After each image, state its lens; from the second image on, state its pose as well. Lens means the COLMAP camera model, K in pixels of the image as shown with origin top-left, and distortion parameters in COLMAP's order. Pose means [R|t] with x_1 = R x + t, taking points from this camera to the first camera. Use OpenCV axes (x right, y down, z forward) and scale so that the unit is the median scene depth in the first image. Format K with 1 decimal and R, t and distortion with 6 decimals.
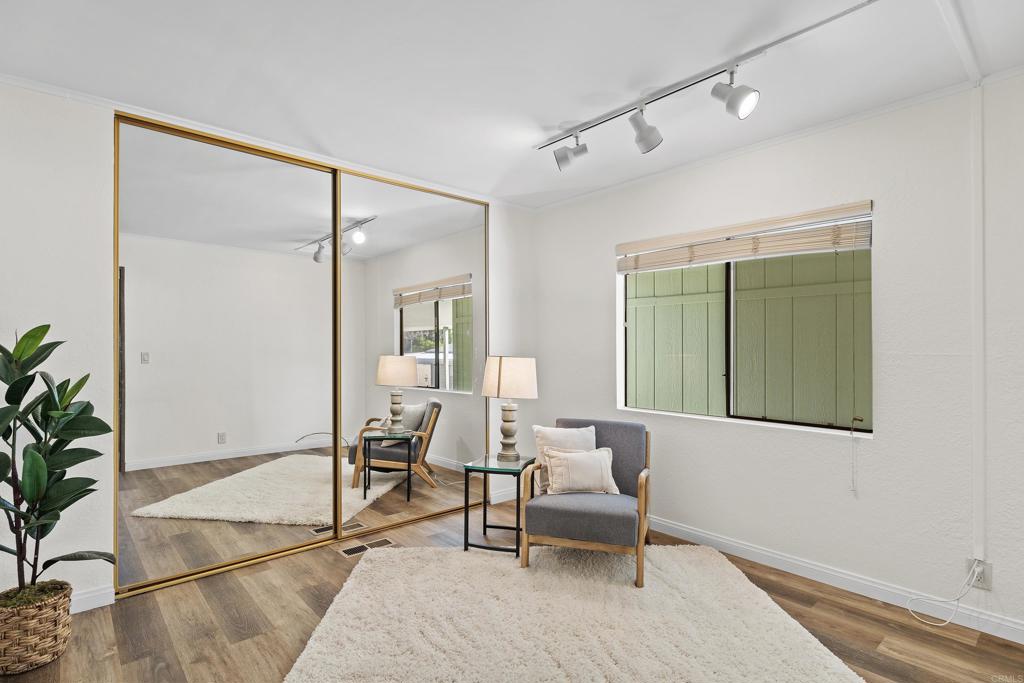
lens RADIAL K [[524.2, 0, 509.0], [0, 524.2, 345.4], [0, 0, 1]] dist [-0.016623, 0.002586]
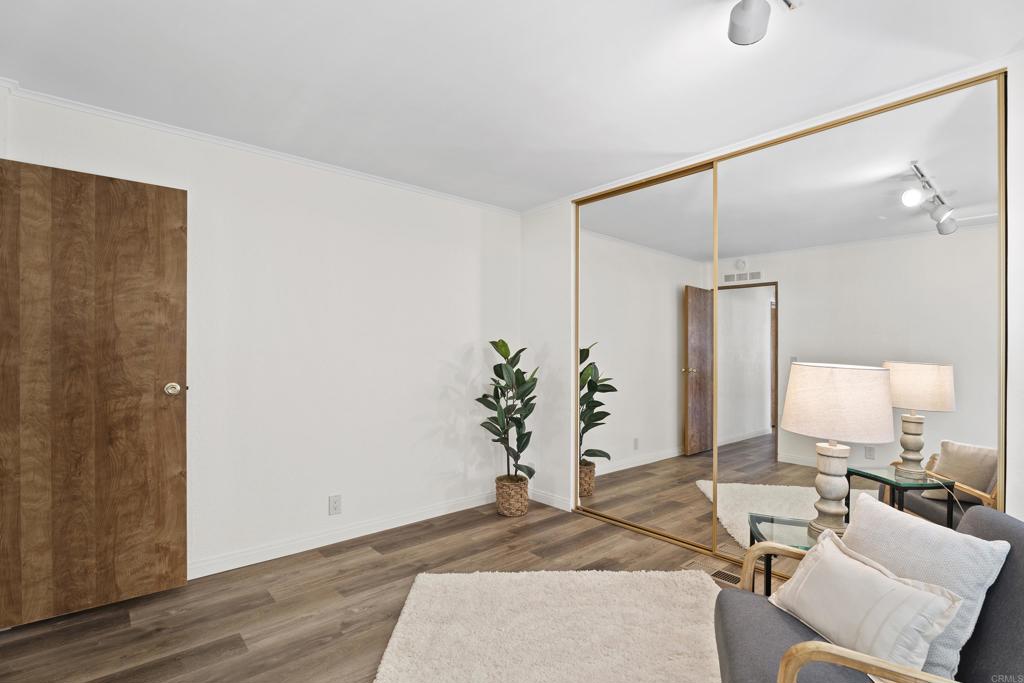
lens RADIAL K [[503.4, 0, 510.6], [0, 503.4, 348.4], [0, 0, 1]] dist [-0.005748, -0.002228]
pose [[-0.023970, -0.006429, -0.999692, 0.696781], [-0.004093, 0.999972, -0.006332, 0.008094], [0.999704, 0.003940, -0.023996, 0.766363]]
